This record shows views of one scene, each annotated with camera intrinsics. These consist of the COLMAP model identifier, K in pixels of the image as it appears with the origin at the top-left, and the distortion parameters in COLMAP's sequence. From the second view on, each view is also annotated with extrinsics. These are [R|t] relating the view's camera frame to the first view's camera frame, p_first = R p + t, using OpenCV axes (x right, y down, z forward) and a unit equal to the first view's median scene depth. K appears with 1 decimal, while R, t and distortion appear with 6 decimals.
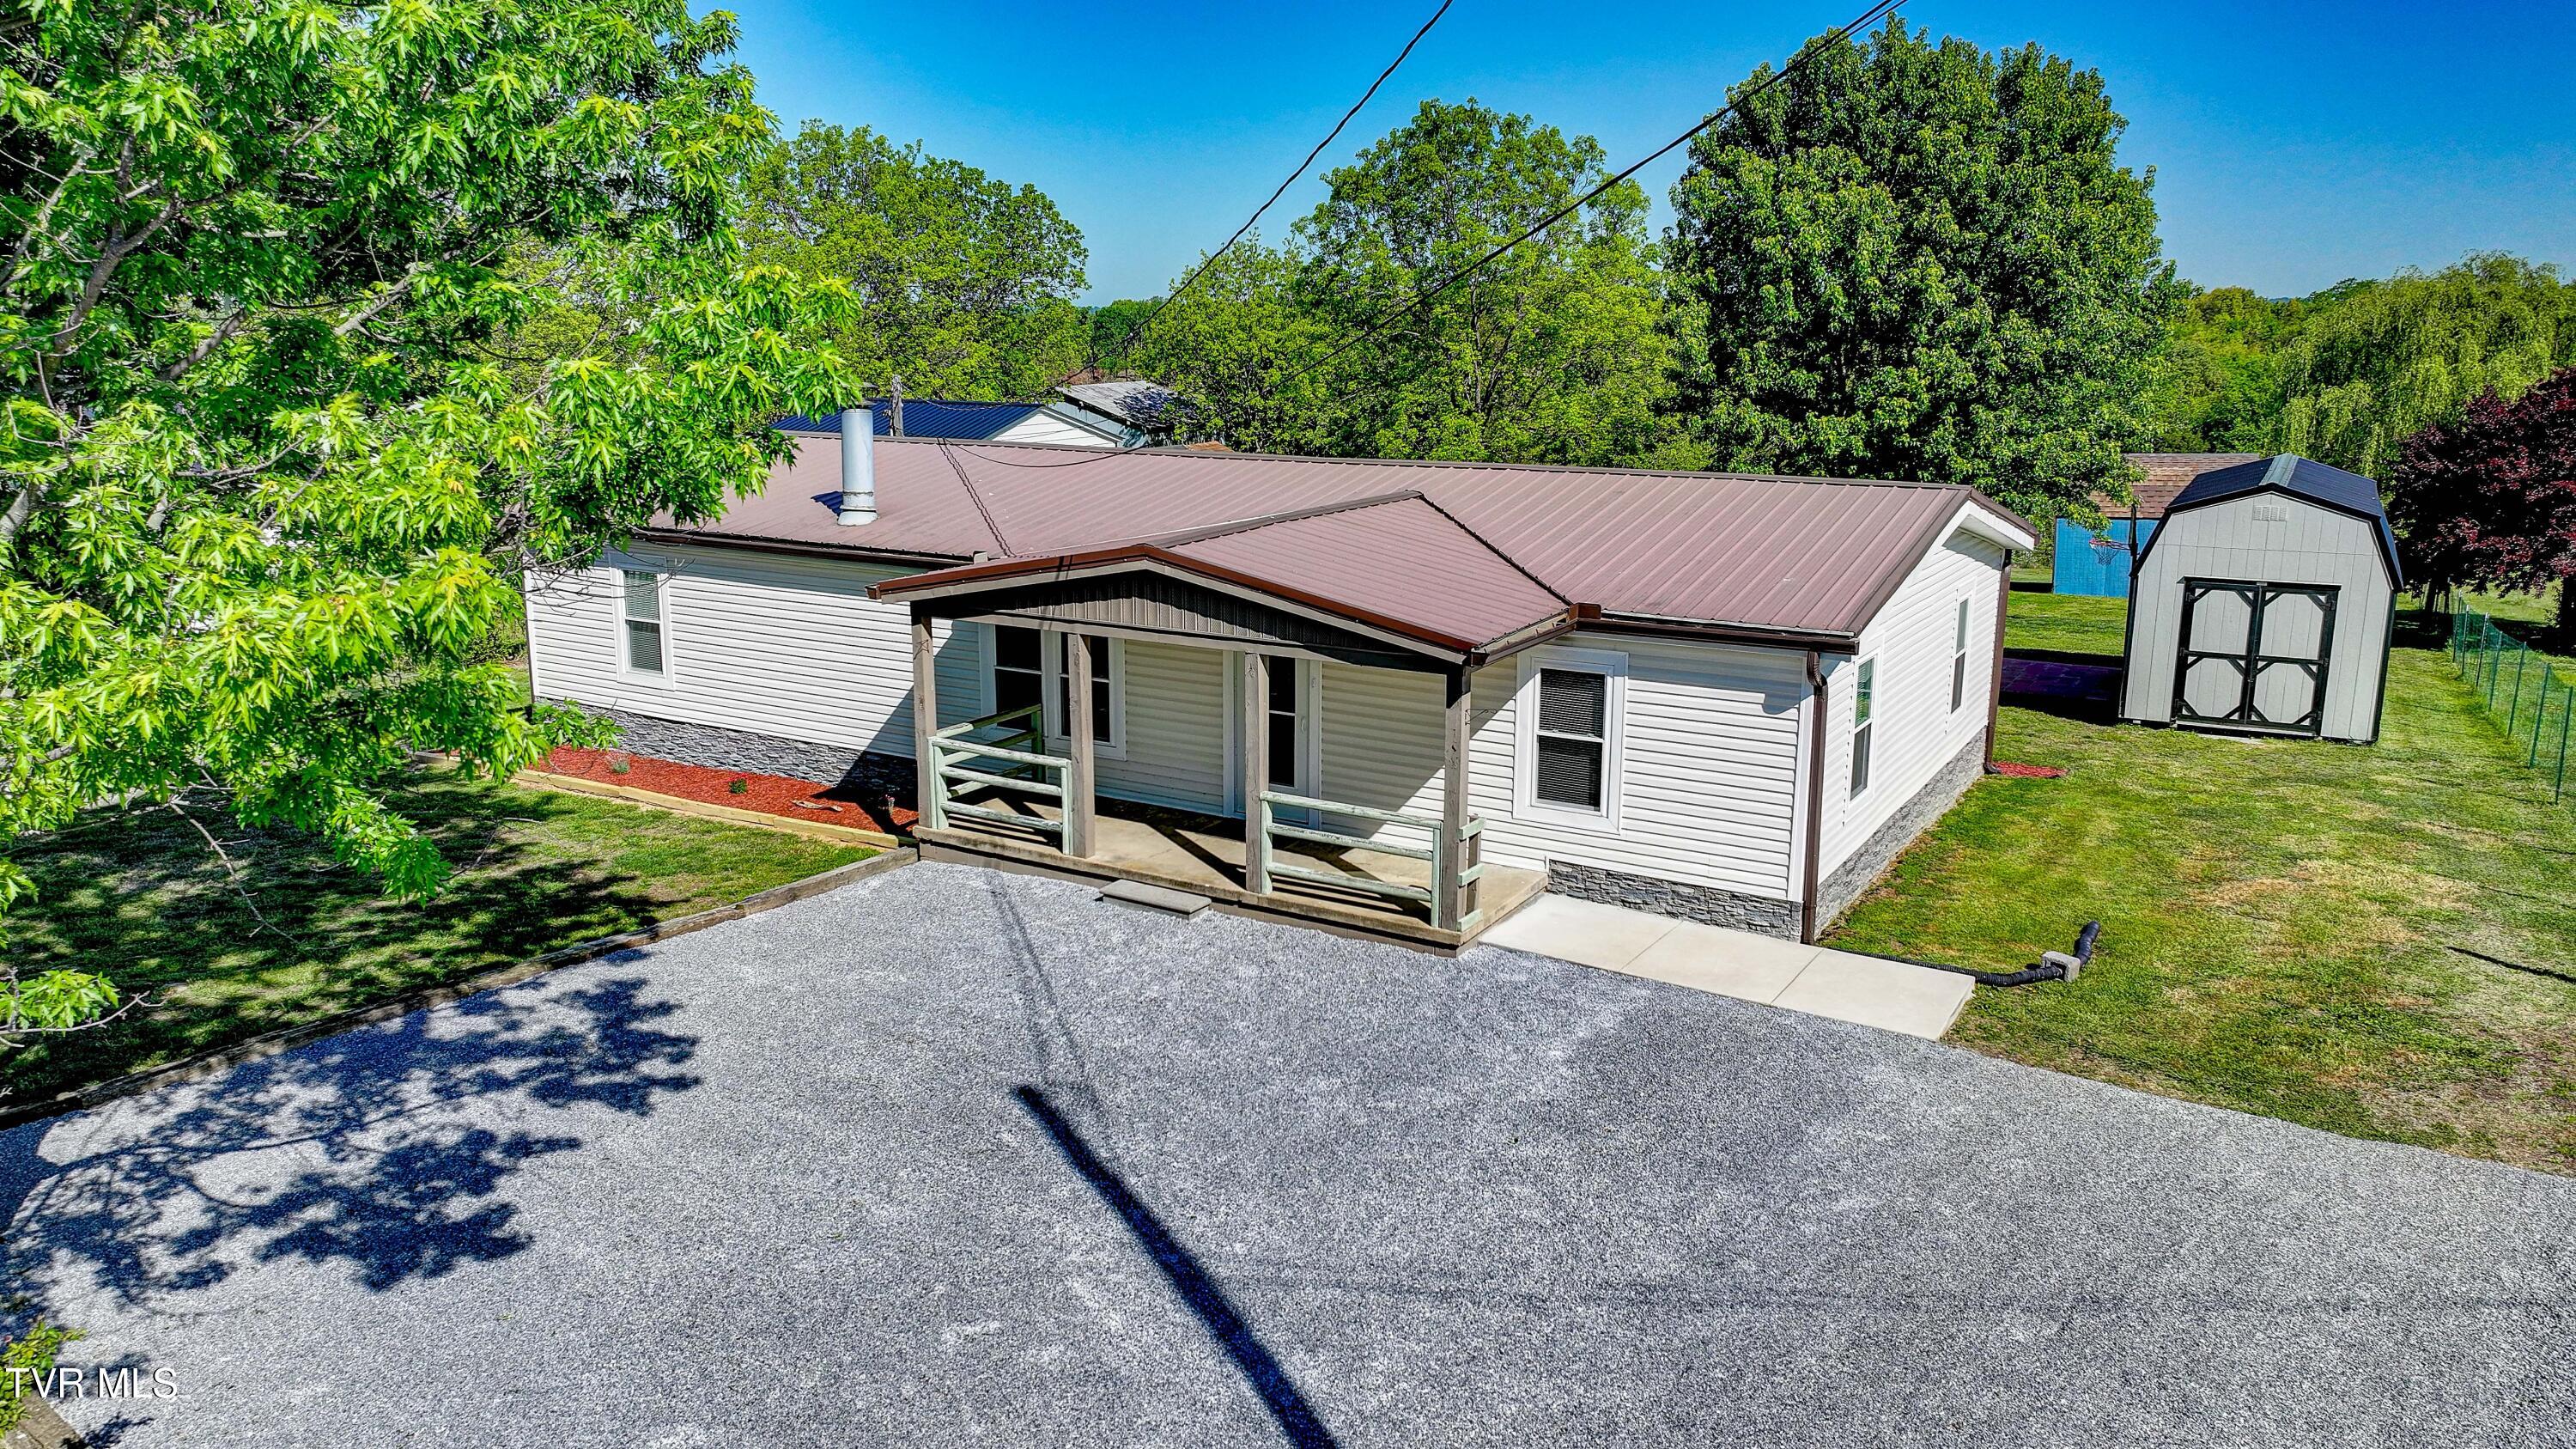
lens RADIAL K [[1798.9, 0, 1296.0], [0, 1798.9, 726.5], [0, 0, 1]] dist [-0.003302, 0.018333]
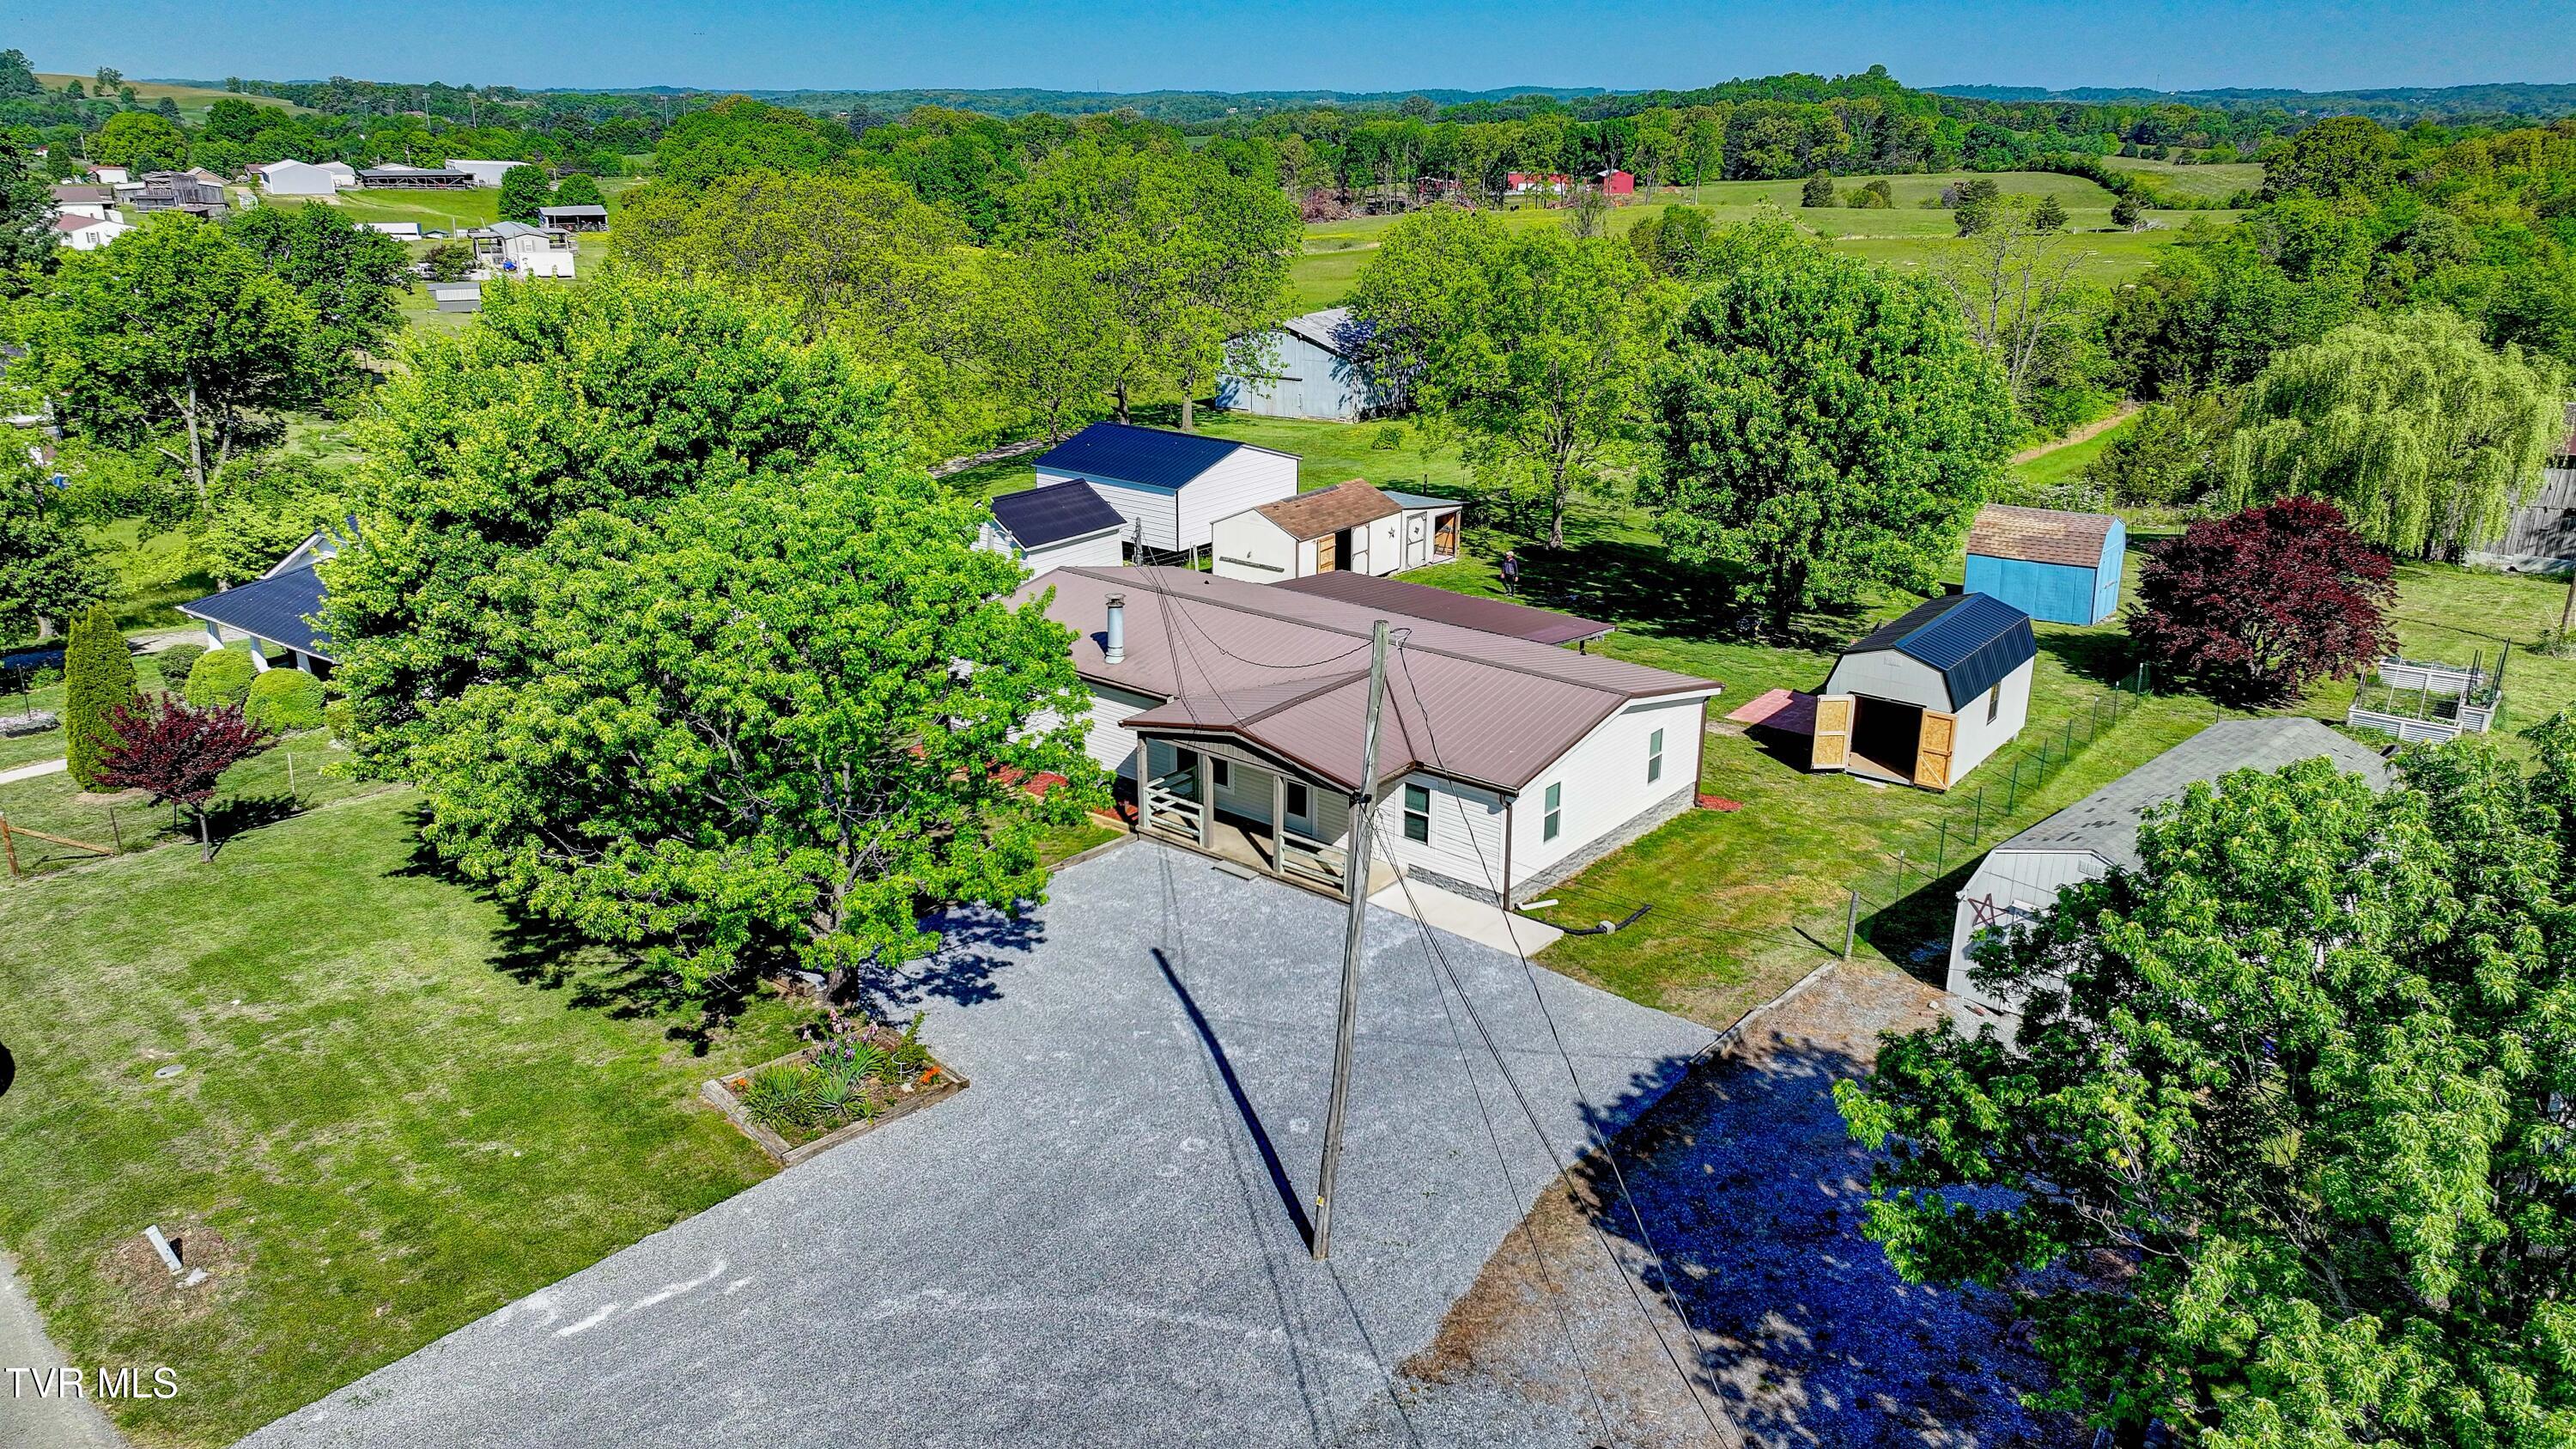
lens RADIAL K [[1772.6, 0, 1288.4], [0, 1772.6, 632.8], [0, 0, 1]] dist [-0.034586, 0.000646]
pose [[0.990088, 0.045381, -0.132916, 0.284099], [-0.038584, 0.997834, 0.053280, -0.339643], [0.135046, -0.047624, 0.989694, -1.254086]]
